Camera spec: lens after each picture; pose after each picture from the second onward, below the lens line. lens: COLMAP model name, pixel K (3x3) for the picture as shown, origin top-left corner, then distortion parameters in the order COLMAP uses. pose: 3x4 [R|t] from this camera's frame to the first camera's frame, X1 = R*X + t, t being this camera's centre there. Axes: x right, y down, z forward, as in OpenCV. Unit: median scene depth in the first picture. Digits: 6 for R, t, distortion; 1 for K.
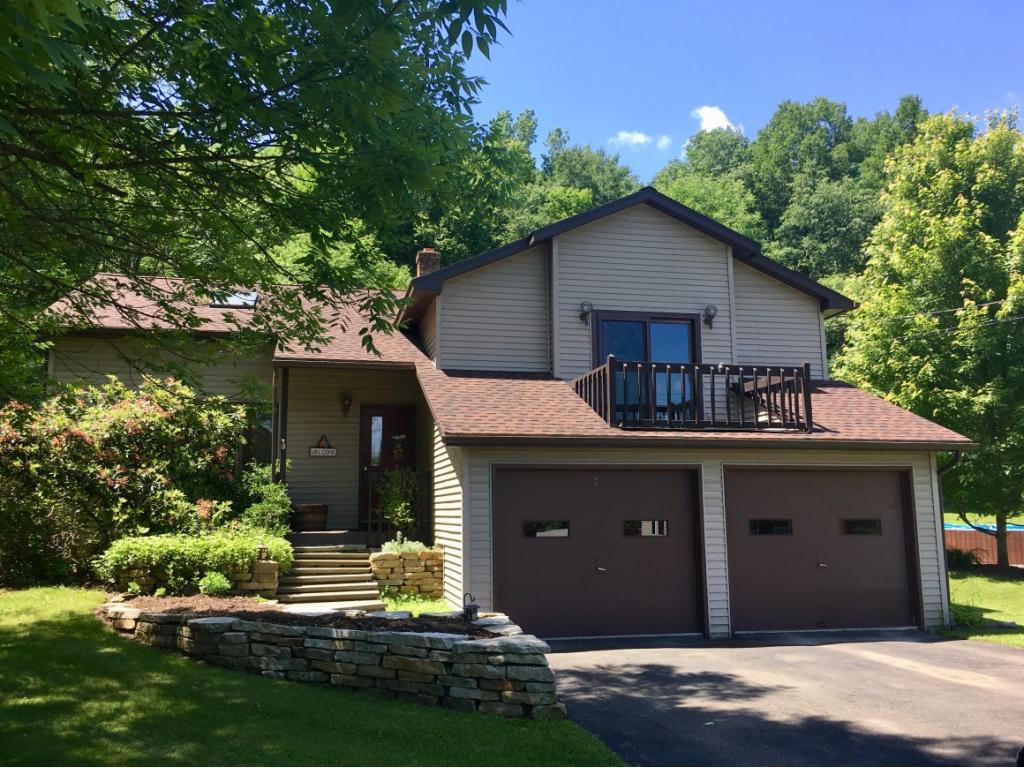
lens RADIAL K [[860.5, 0, 503.3], [0, 860.5, 382.1], [0, 0, 1]] dist [0.047323, -0.012524]
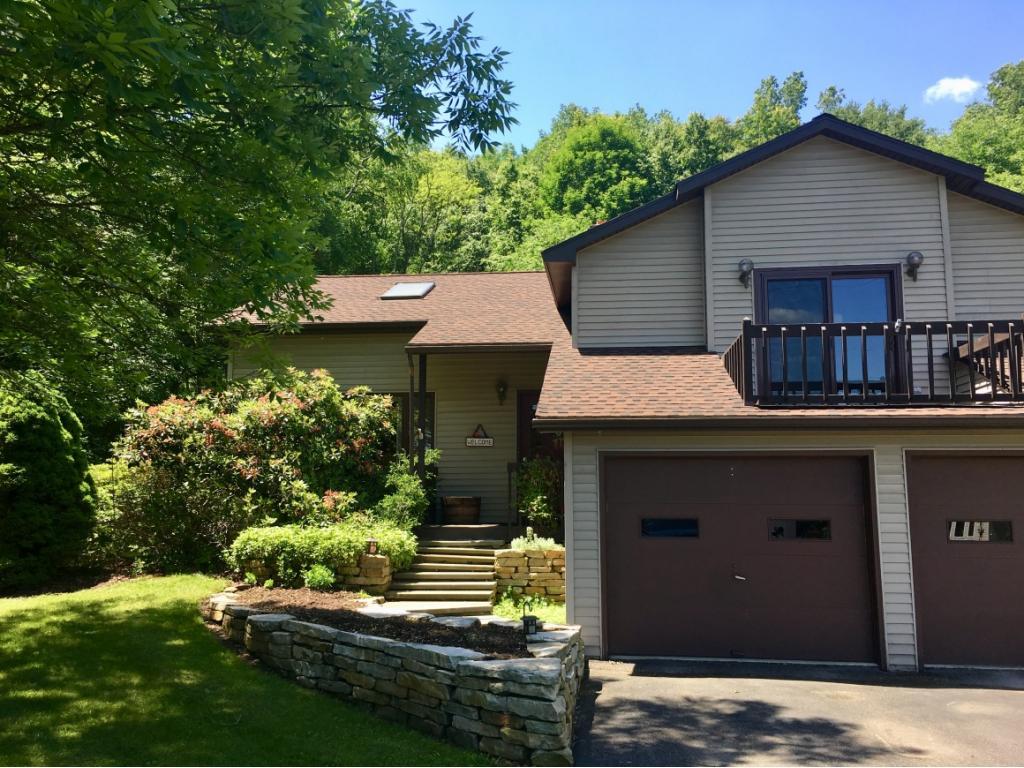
lens RADIAL K [[855.6, 0, 512.0], [0, 855.6, 384.0], [0, 0, 1]] dist [0.072187, -0.090914]
pose [[0.946097, -0.035386, -0.321945, 0.170534], [0.038295, 0.999263, 0.002705, 0.020061], [0.321612, -0.014888, 0.946754, 0.145318]]
